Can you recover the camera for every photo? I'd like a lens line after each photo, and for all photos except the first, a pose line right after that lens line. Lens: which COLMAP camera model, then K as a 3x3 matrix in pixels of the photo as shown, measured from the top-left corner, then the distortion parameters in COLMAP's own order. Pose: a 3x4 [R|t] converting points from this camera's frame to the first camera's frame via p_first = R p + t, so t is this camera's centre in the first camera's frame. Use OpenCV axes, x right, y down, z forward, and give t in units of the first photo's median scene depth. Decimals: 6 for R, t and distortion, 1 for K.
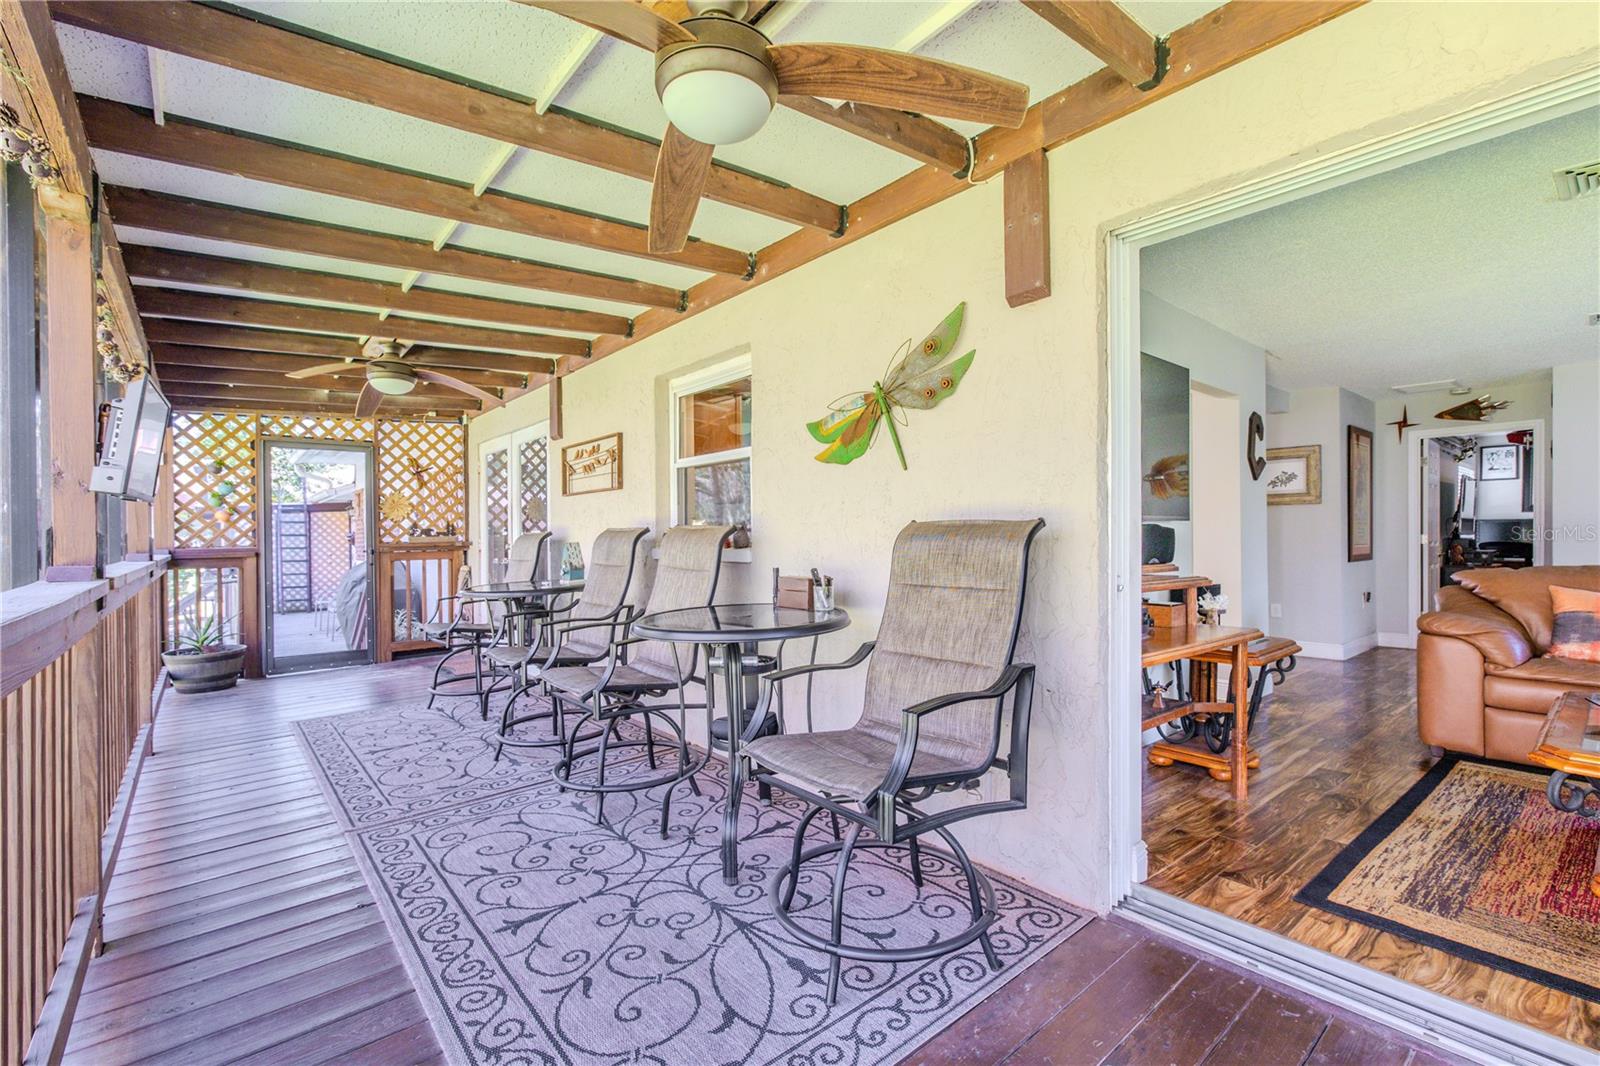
lens RADIAL K [[704.5, 0, 788.5], [0, 704.5, 544.0], [0, 0, 1]] dist [0.003281, 0.000779]
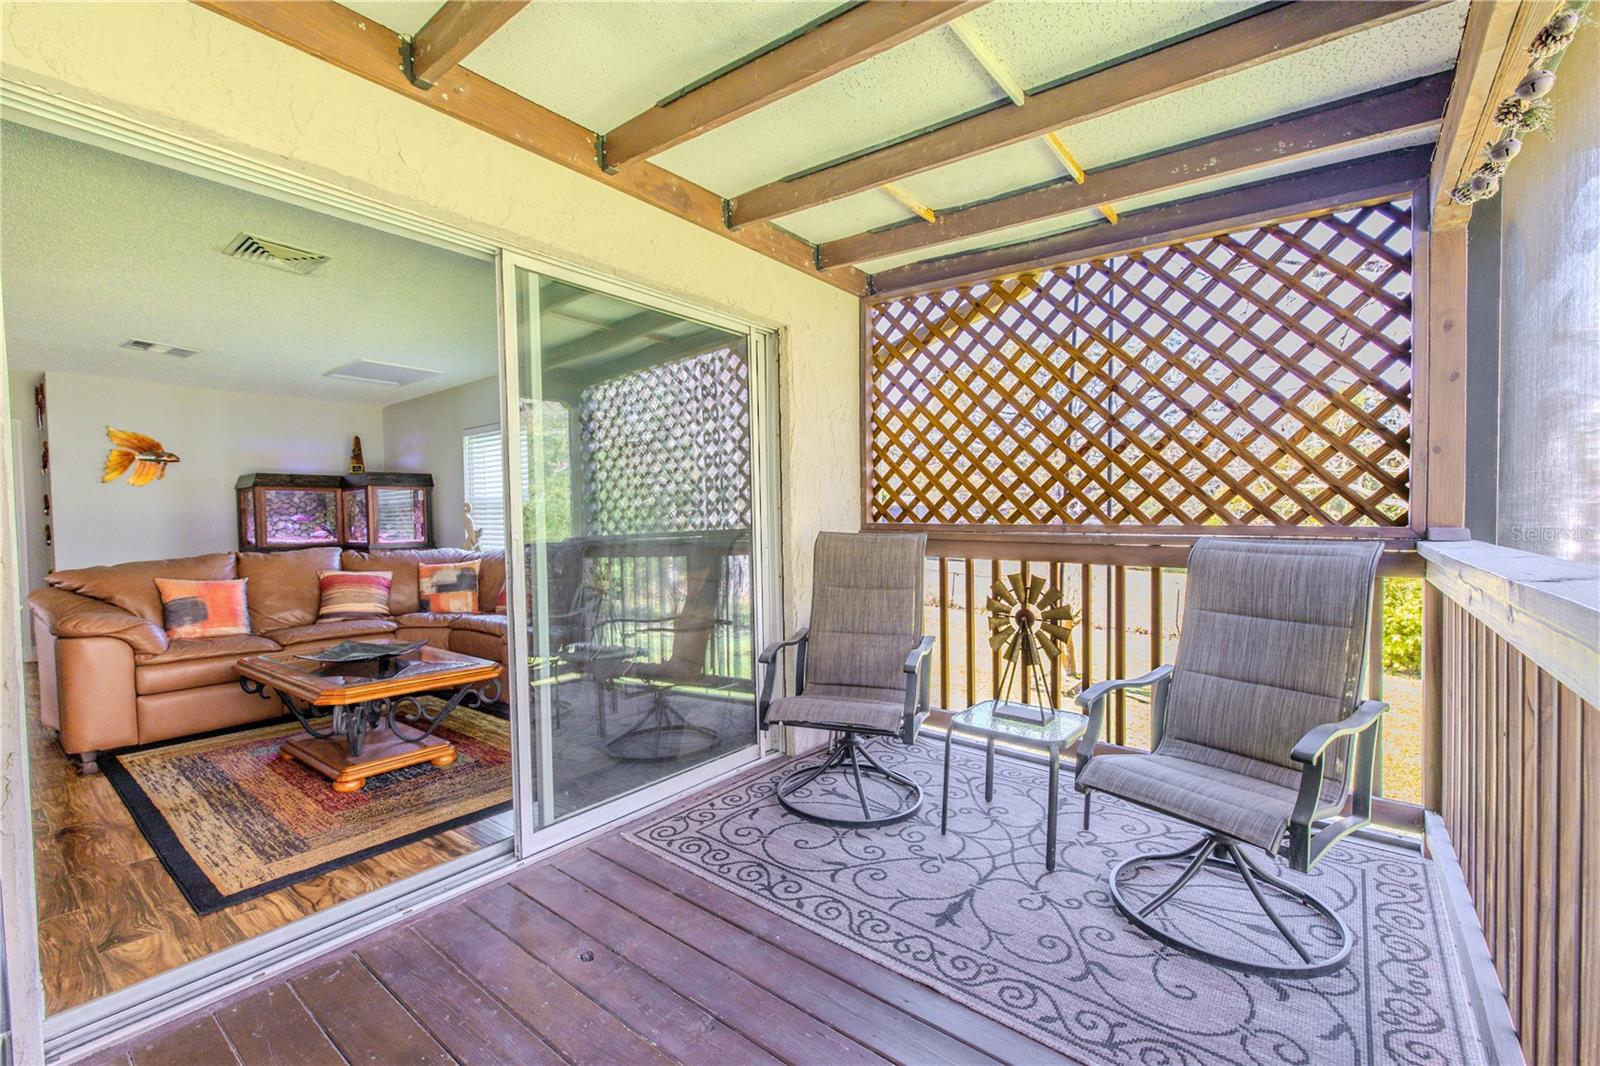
lens RADIAL K [[704.5, 0, 788.0], [0, 704.5, 536.4], [0, 0, 1]] dist [0.003281, 0.000779]
pose [[-0.204601, -0.009577, 0.978799, -0.331745], [0.026288, 0.999538, 0.015275, 0.003469], [-0.978492, 0.028856, -0.204255, 0.376046]]
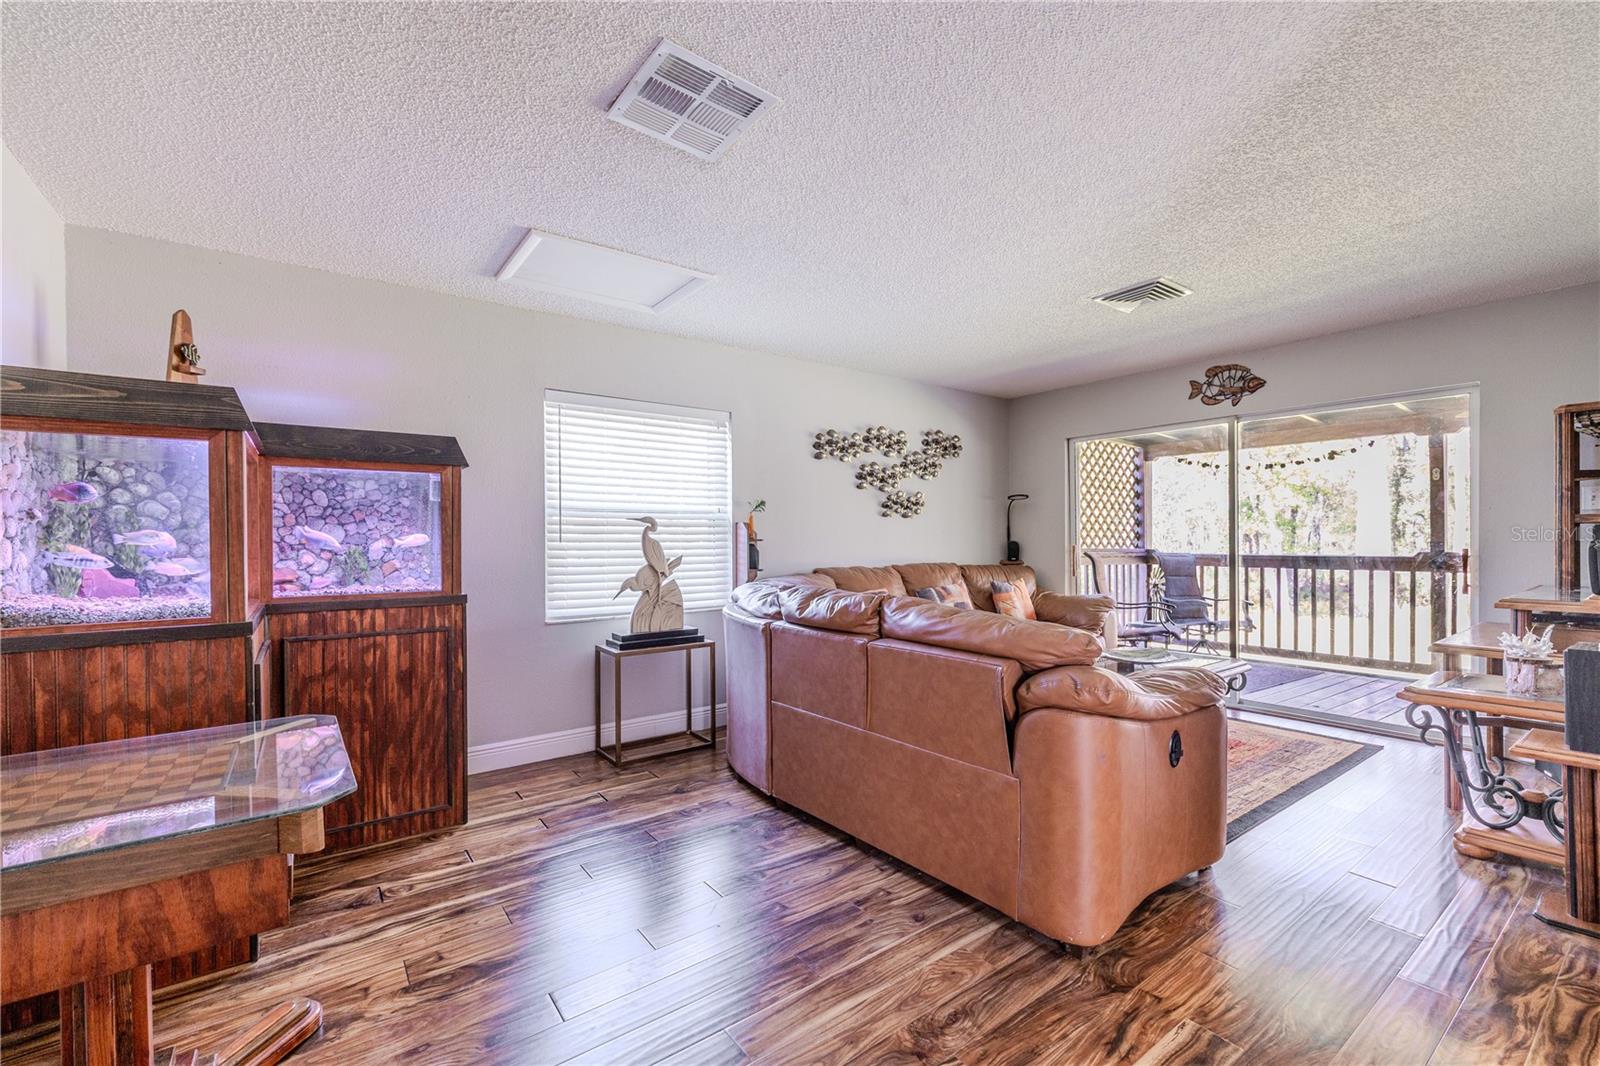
lens RADIAL K [[683.3, 0, 795.1], [0, 683.3, 538.5], [0, 0, 1]] dist [0.002159, 0.000160]
pose [[-0.998474, 0.003801, 0.055091, 1.927669], [0.004008, 0.999985, 0.003651, -0.042055], [-0.055076, 0.003867, -0.998475, 2.574419]]
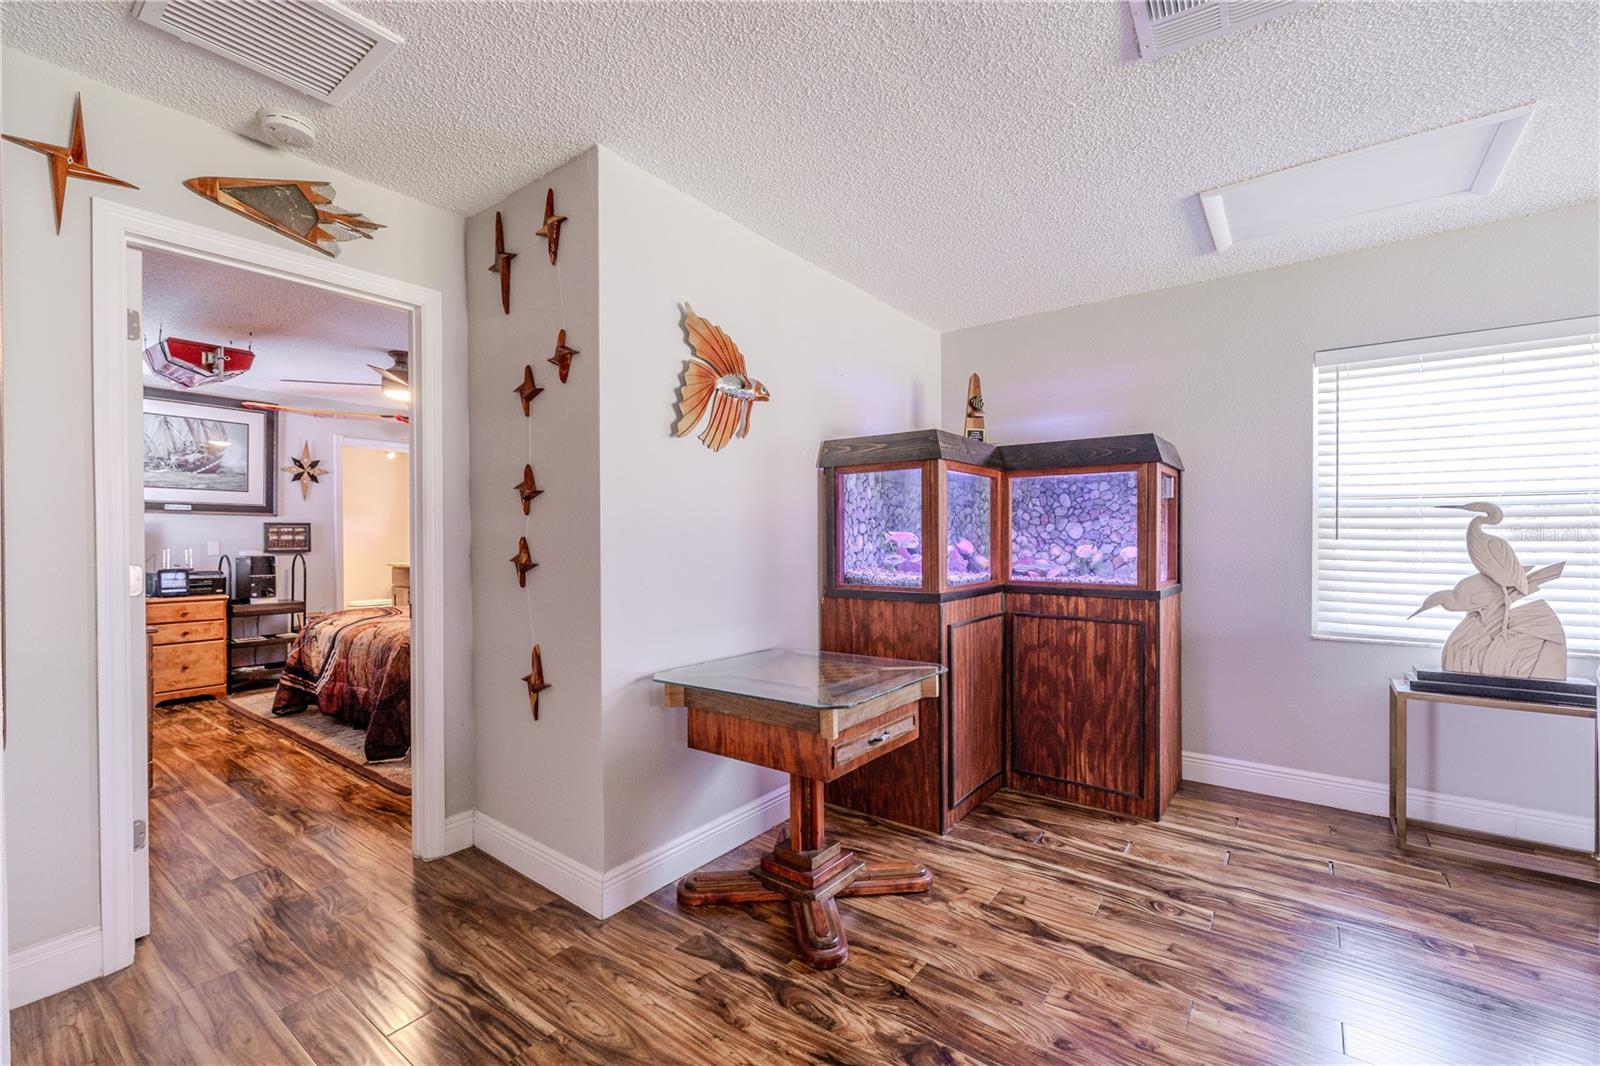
lens RADIAL K [[683.3, 0, 794.5], [0, 683.3, 536.4], [0, 0, 1]] dist [0.002159, 0.000160]
pose [[-0.223233, -0.001272, 0.974764, 1.483223], [0.004097, 0.999989, 0.002243, -0.041862], [-0.974756, 0.004494, -0.223225, 2.235294]]
